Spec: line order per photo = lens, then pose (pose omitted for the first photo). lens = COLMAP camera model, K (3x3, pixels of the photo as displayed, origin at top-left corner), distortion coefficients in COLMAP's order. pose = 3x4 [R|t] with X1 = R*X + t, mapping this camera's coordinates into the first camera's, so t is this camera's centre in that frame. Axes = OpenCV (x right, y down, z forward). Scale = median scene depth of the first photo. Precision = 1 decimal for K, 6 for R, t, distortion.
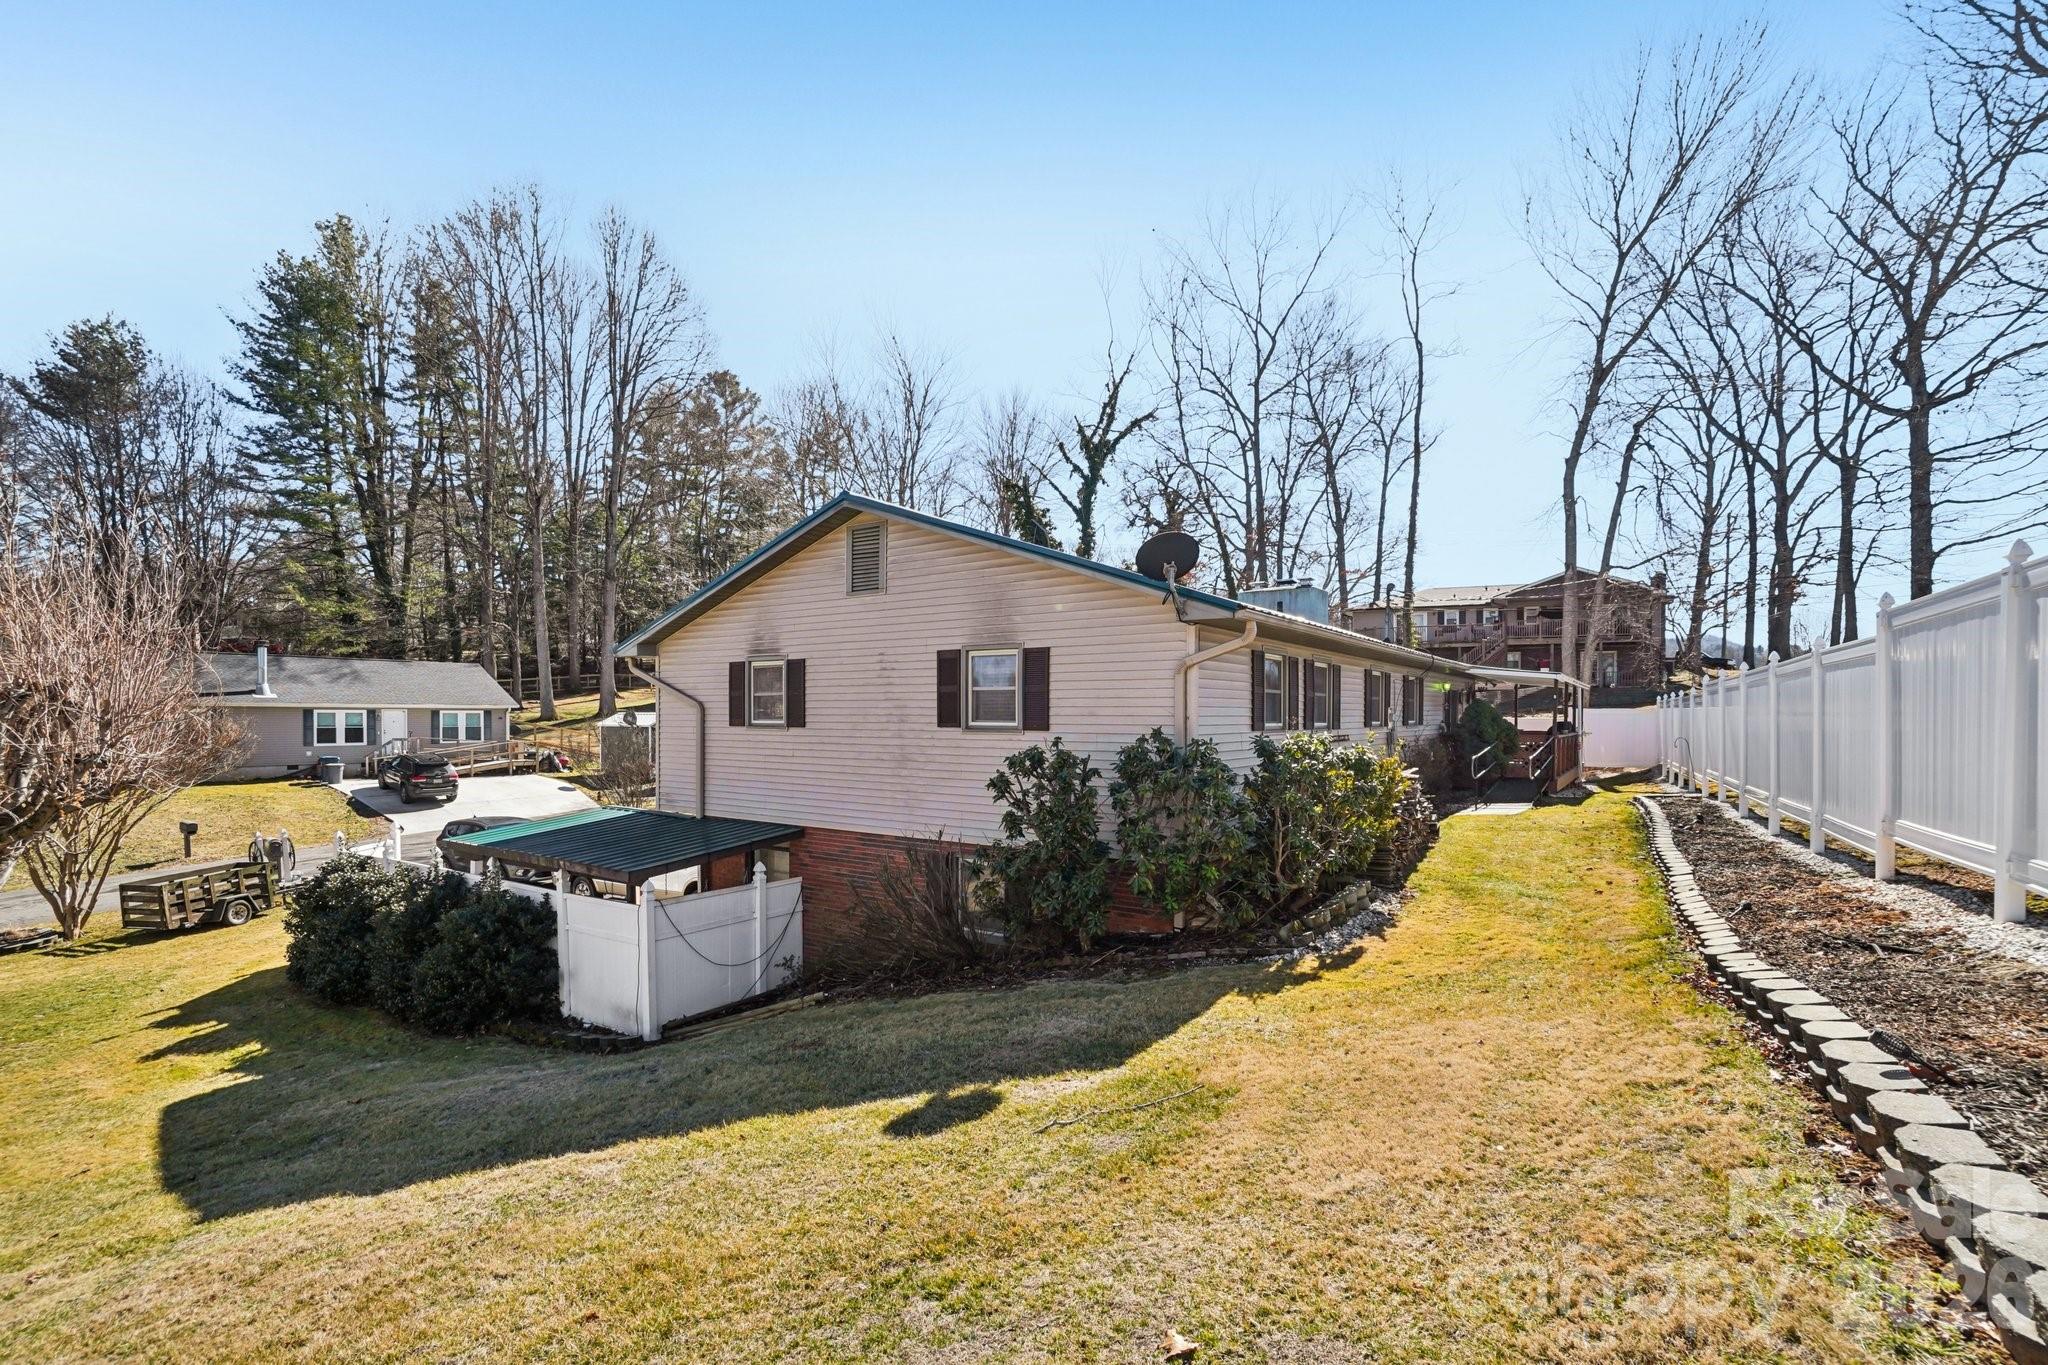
lens RADIAL K [[876.5, 0, 1025.2], [0, 876.5, 713.1], [0, 0, 1]] dist [-0.059647, 0.011541]
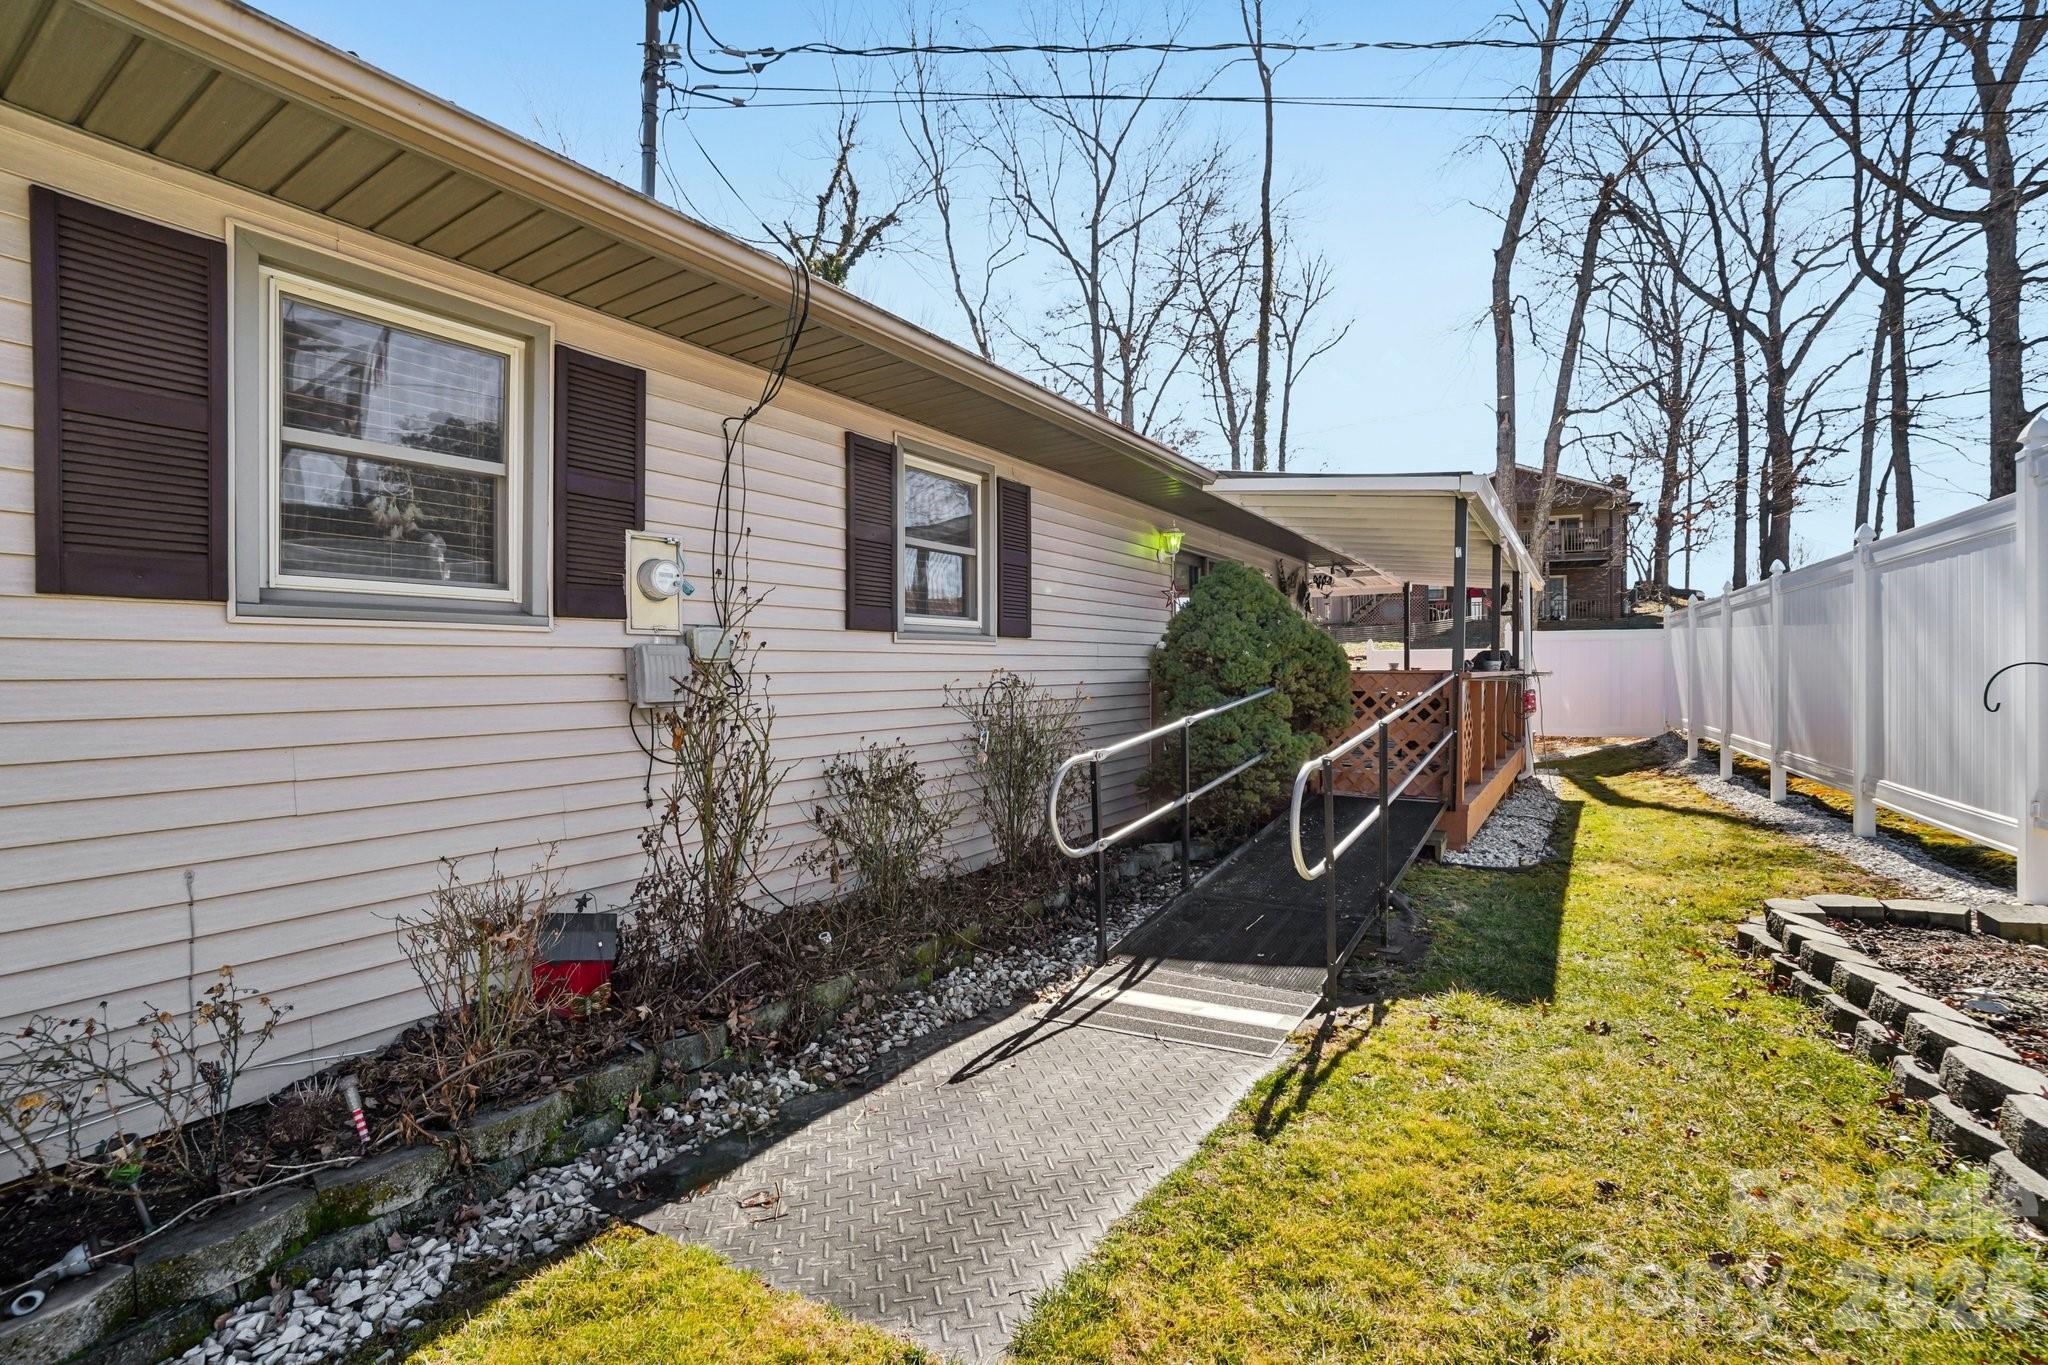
lens RADIAL K [[903.4, 0, 1015.6], [0, 903.4, 677.1], [0, 0, 1]] dist [-0.062888, 0.020323]
pose [[0.998235, -0.013152, 0.057911, 0.159629], [0.012966, 0.999909, 0.003587, 0.010027], [-0.057953, -0.002830, 0.998315, 0.249664]]
